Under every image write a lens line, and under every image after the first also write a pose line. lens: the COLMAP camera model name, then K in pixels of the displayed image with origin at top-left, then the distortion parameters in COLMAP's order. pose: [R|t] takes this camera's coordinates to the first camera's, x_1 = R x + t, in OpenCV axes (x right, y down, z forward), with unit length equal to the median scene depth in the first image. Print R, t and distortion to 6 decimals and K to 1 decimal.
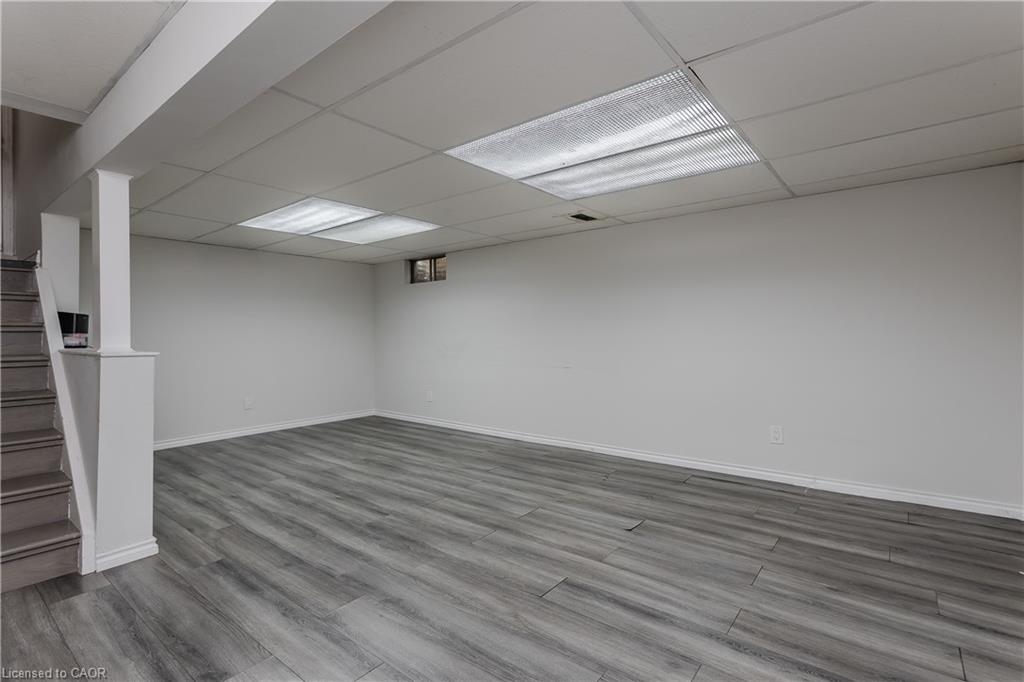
lens RADIAL K [[470.4, 0, 514.4], [0, 470.4, 336.7], [0, 0, 1]] dist [-0.001290, -0.000012]
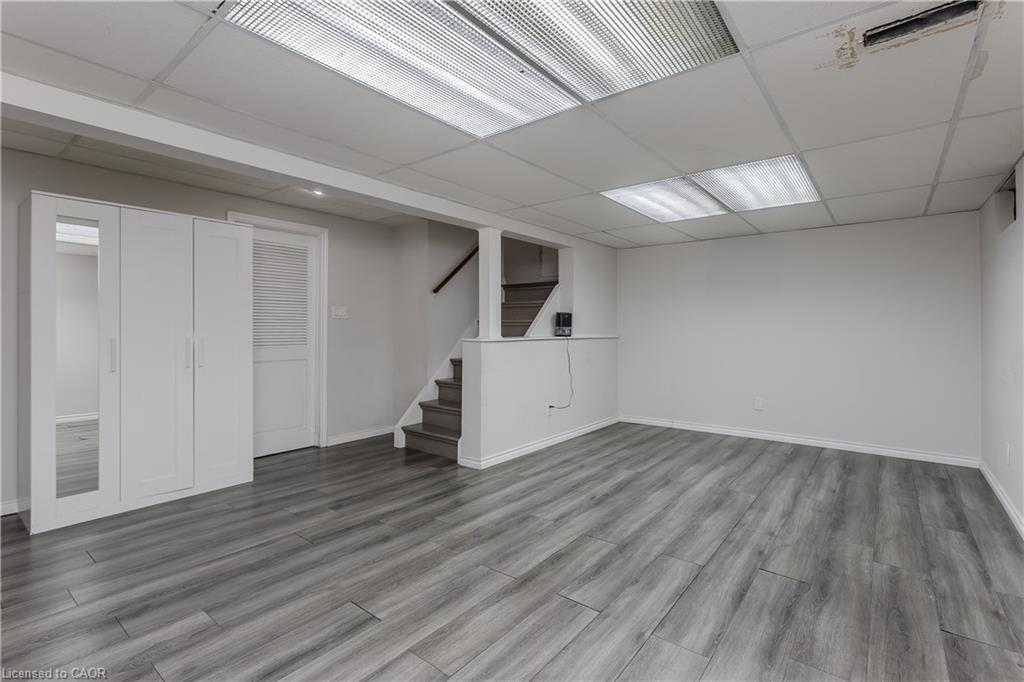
lens RADIAL K [[470.4, 0, 514.3], [0, 470.4, 336.6], [0, 0, 1]] dist [-0.001290, -0.000012]
pose [[0.019968, 0.022593, -0.999545, 0.765686], [-0.009708, 0.999702, 0.022403, -0.038679], [0.999753, 0.009256, 0.020181, 0.941512]]
